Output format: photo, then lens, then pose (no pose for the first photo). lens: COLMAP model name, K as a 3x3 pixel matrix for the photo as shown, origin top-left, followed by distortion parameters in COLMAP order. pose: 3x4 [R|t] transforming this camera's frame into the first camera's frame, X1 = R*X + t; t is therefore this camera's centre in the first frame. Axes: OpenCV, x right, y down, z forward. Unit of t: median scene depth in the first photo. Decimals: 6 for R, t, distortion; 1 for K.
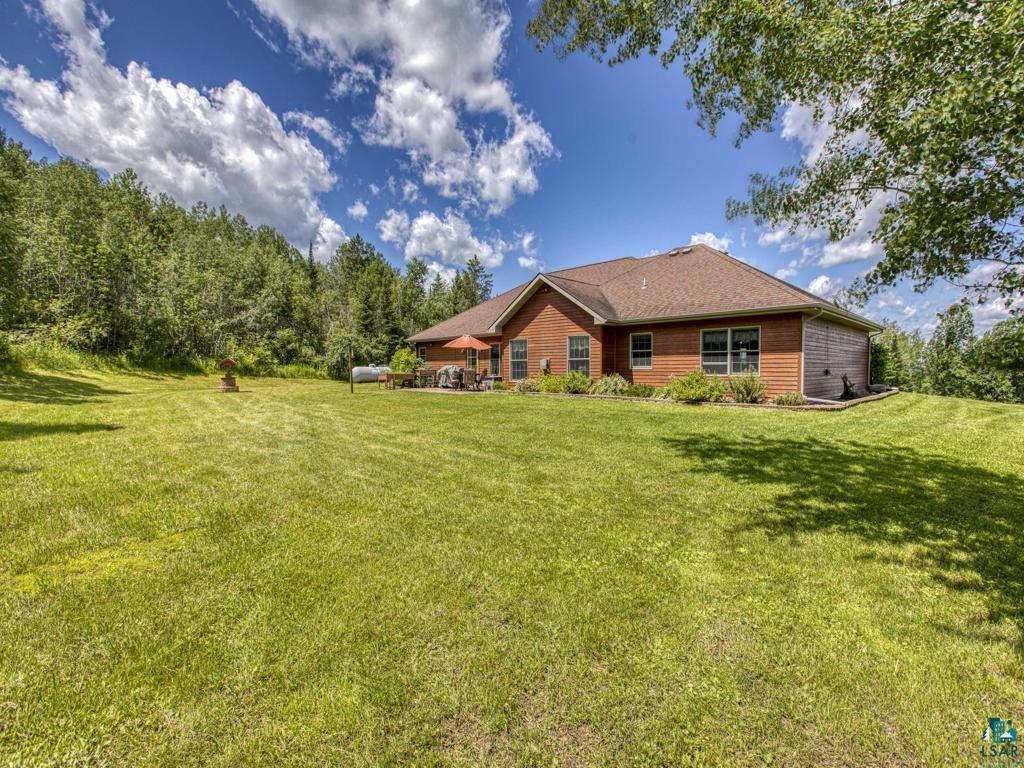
lens RADIAL K [[461.3, 0, 510.2], [0, 461.3, 390.2], [0, 0, 1]] dist [-0.000092, -0.000118]
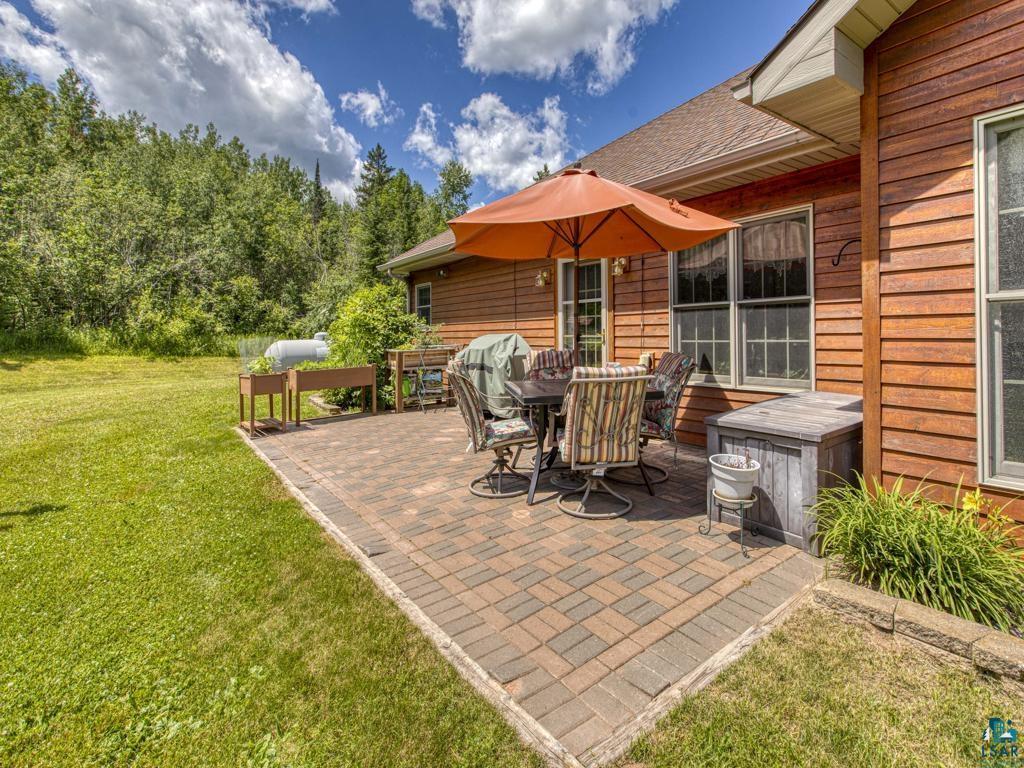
lens RADIAL K [[479.2, 0, 511.7], [0, 479.2, 378.8], [0, 0, 1]] dist [-0.002319, 0.000230]
pose [[0.990825, -0.010859, -0.134717, -0.101488], [0.018509, 0.998278, 0.055667, -0.053924], [0.133880, -0.057650, 0.989319, 0.881491]]
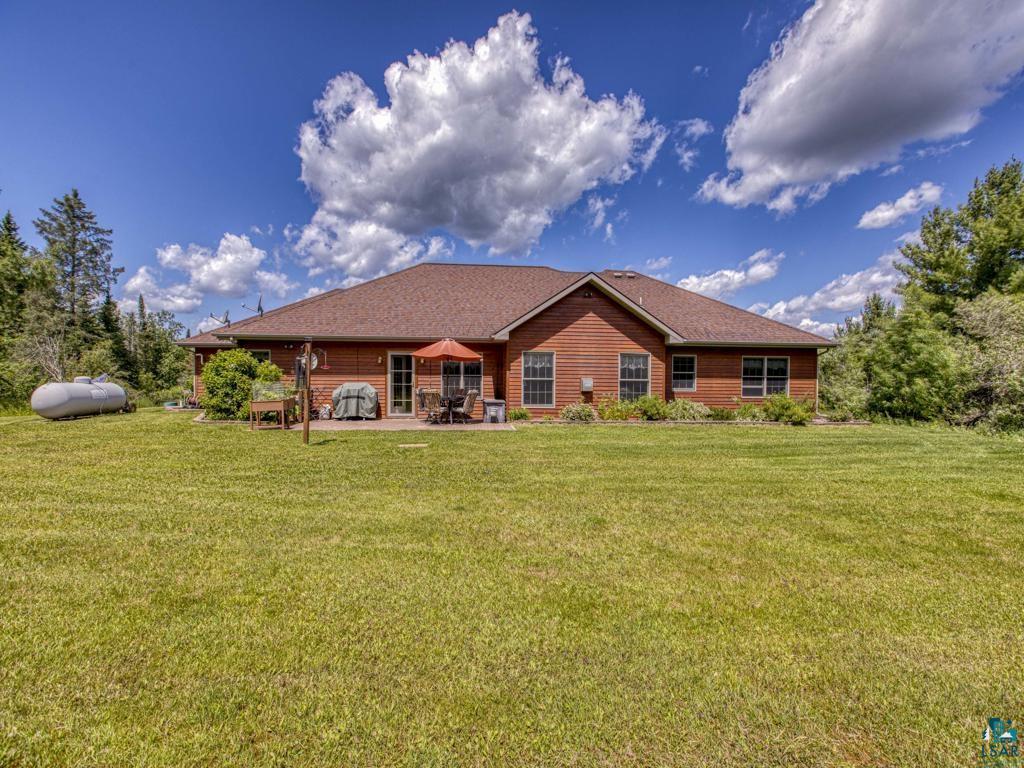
lens RADIAL K [[468.4, 0, 510.1], [0, 468.4, 381.6], [0, 0, 1]] dist [-0.000730, -0.000027]
pose [[0.601008, 0.008159, 0.799202, -0.624436], [0.028014, 0.999118, -0.031267, -0.037809], [-0.798752, 0.041180, 0.600249, 0.579294]]
